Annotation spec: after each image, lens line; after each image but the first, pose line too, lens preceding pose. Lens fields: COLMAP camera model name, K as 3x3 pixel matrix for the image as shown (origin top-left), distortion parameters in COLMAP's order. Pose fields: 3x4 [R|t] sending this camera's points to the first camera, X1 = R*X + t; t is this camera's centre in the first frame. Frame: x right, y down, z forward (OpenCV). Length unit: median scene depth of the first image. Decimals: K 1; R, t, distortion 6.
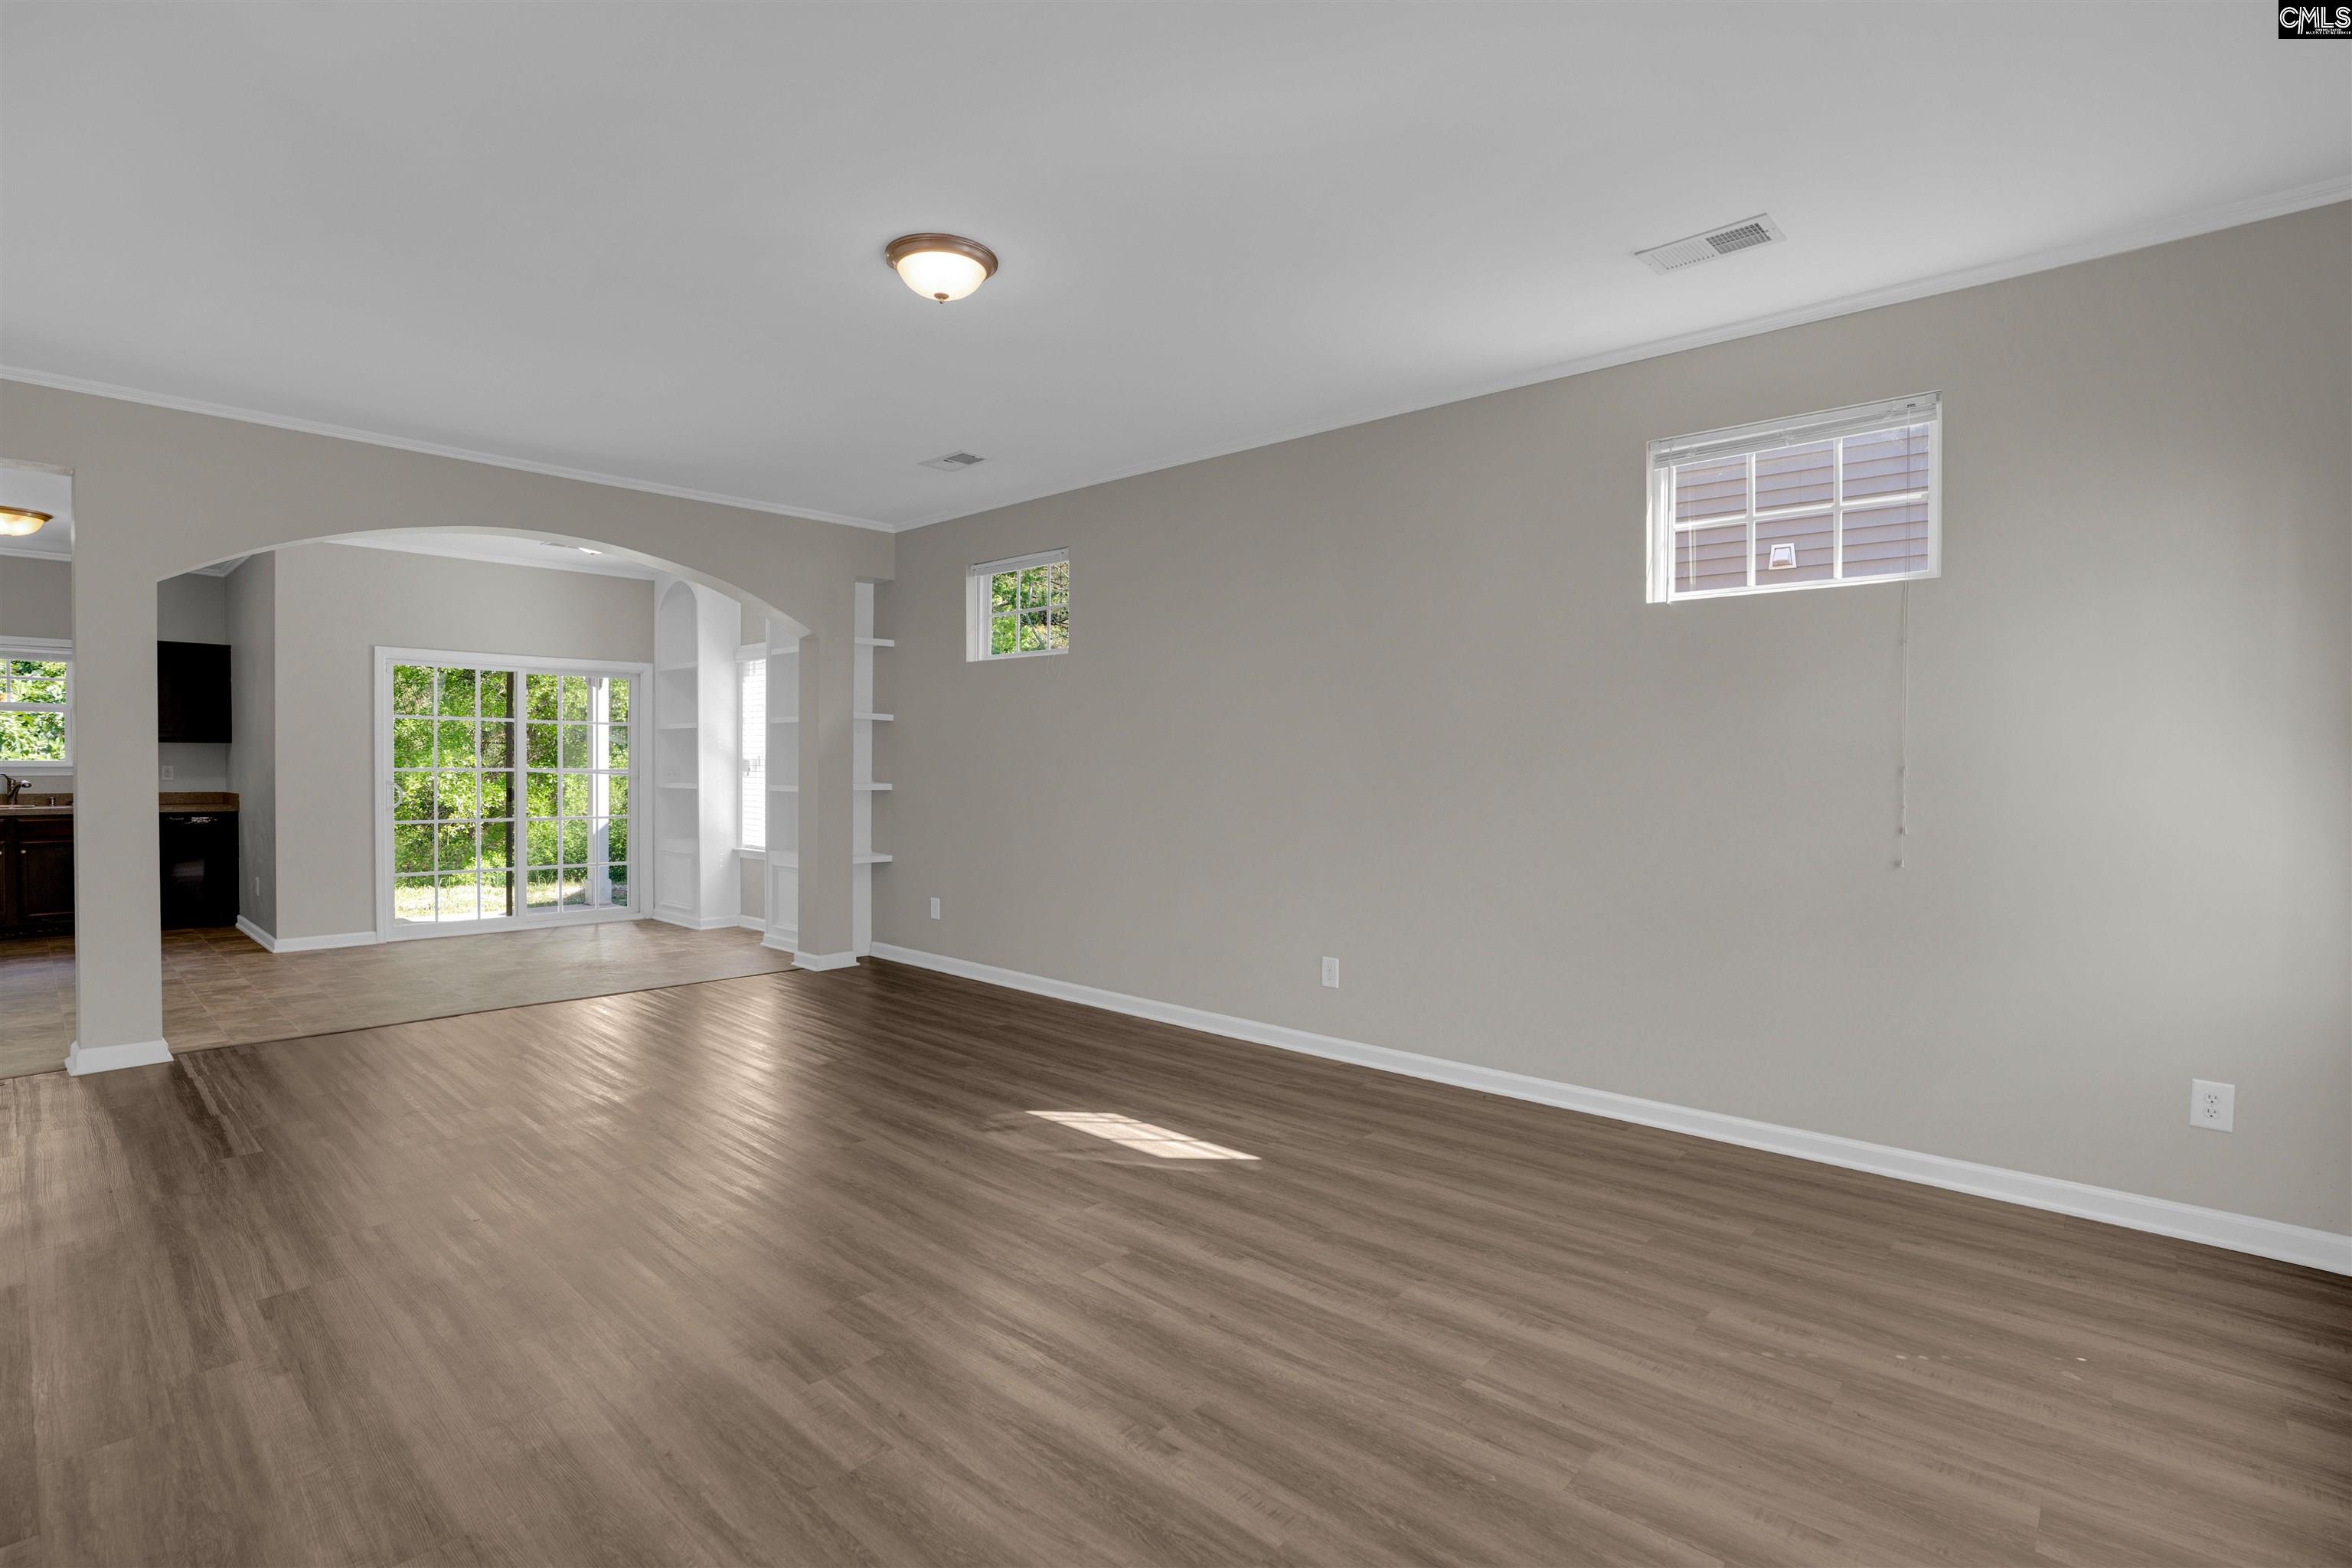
lens RADIAL K [[1104.3, 0, 1170.2], [0, 1104.3, 784.5], [0, 0, 1]] dist [-0.064994, 0.021750]
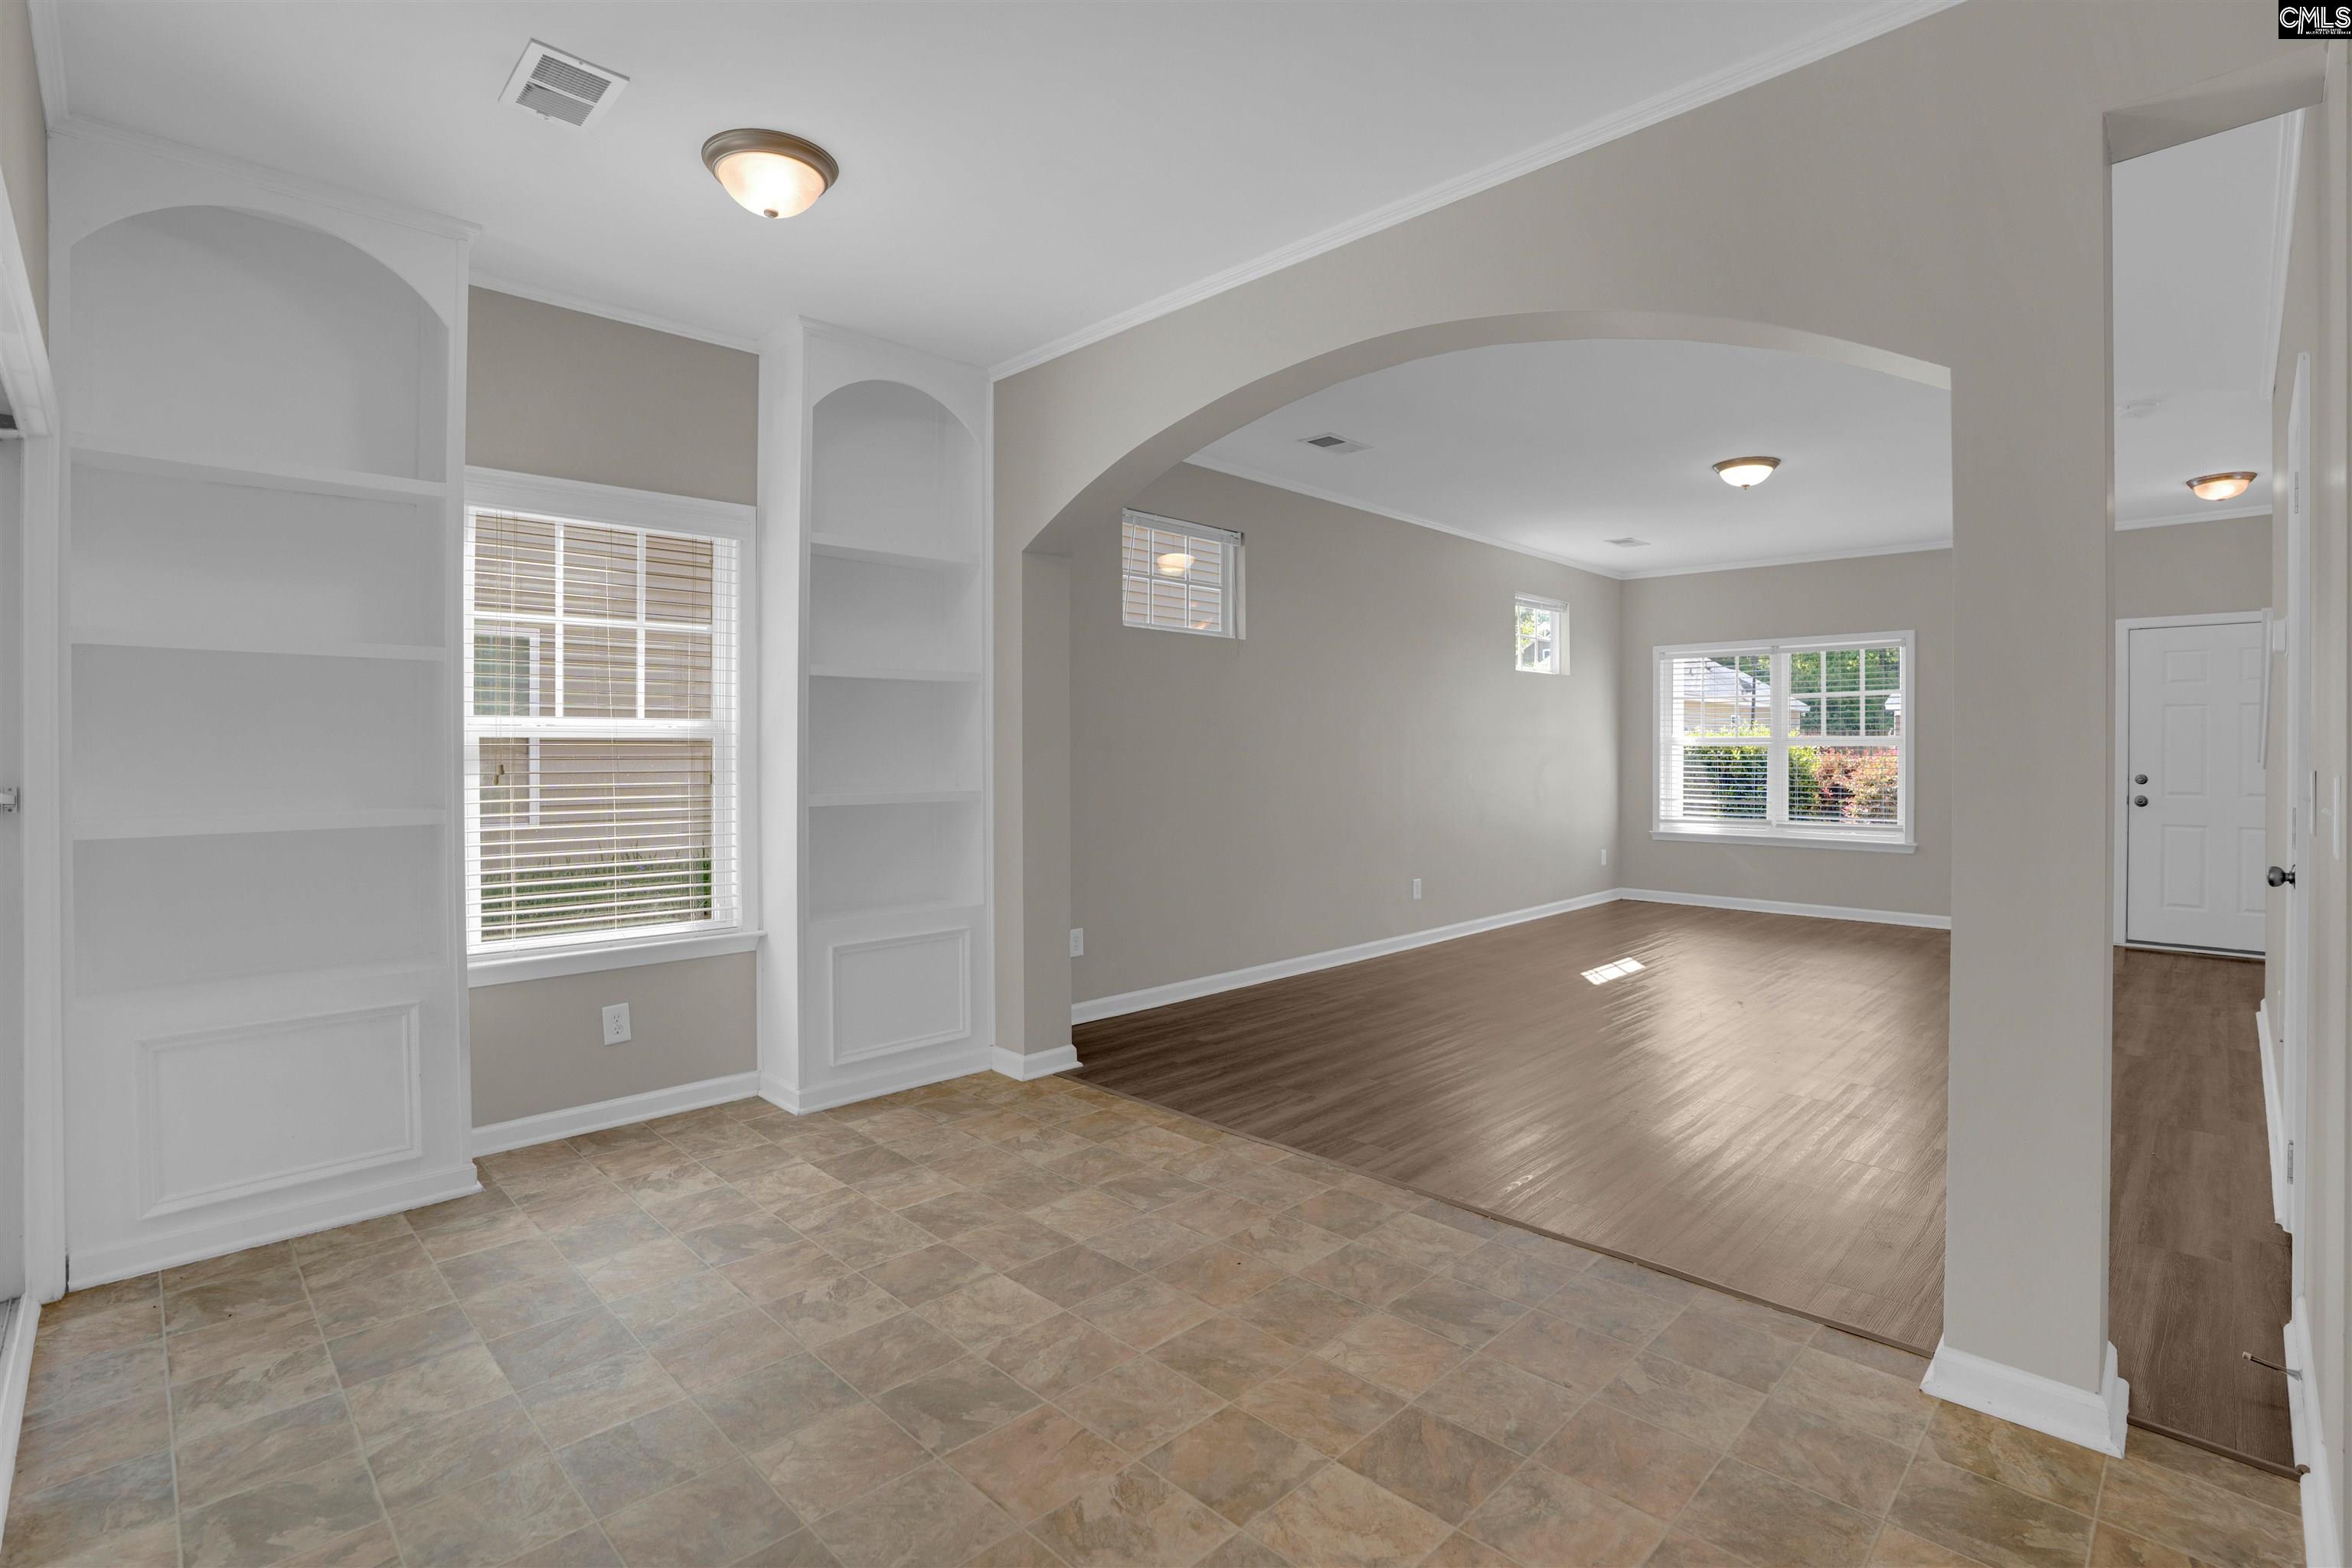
lens RADIAL K [[1099.2, 0, 1201.6], [0, 1099.2, 745.1], [0, 0, 1]] dist [-0.033125, 0.002688]
pose [[0.029997, -0.002445, 0.999547, -1.420007], [0.017761, 0.999840, 0.001912, -0.033772], [-0.999392, 0.017696, 0.030036, 1.299244]]
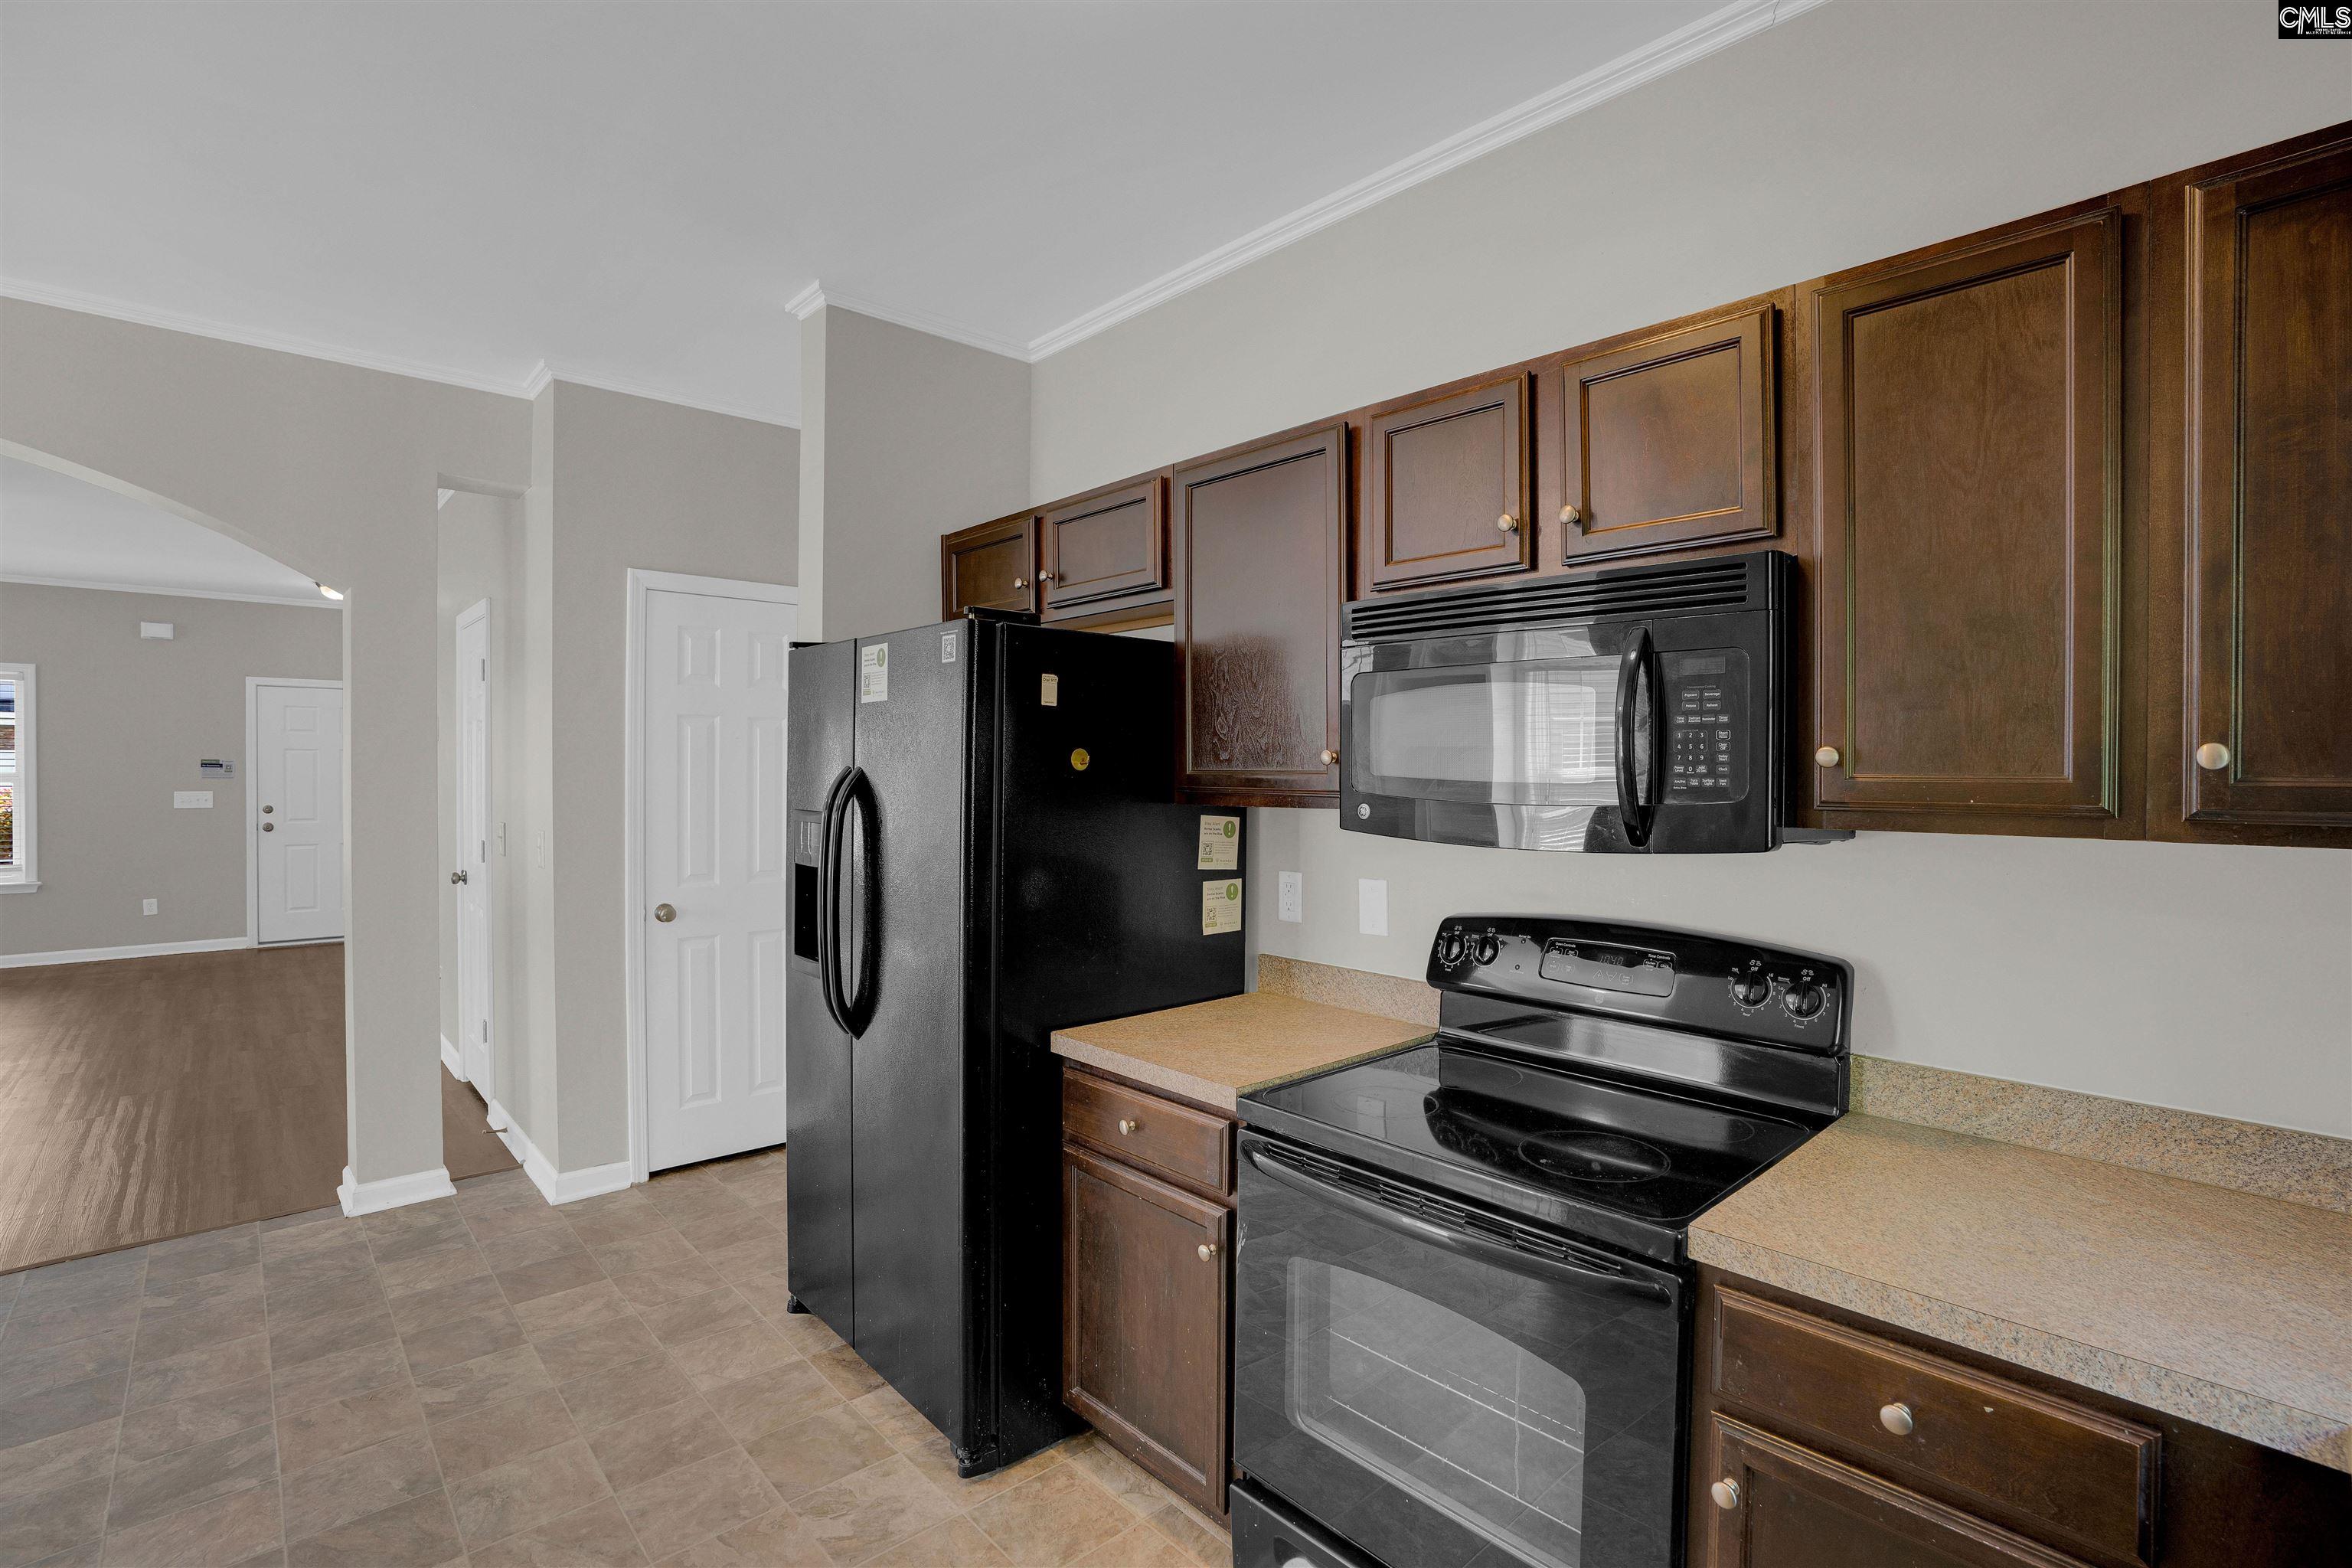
lens RADIAL K [[1104.3, 0, 1191.9], [0, 1104.3, 783.9], [0, 0, 1]] dist [-0.064994, 0.021750]
pose [[-0.995461, -0.011087, 0.094527, -1.603469], [-0.007456, 0.999224, 0.038677, -0.084721], [-0.094882, 0.037797, -0.994771, 1.677710]]
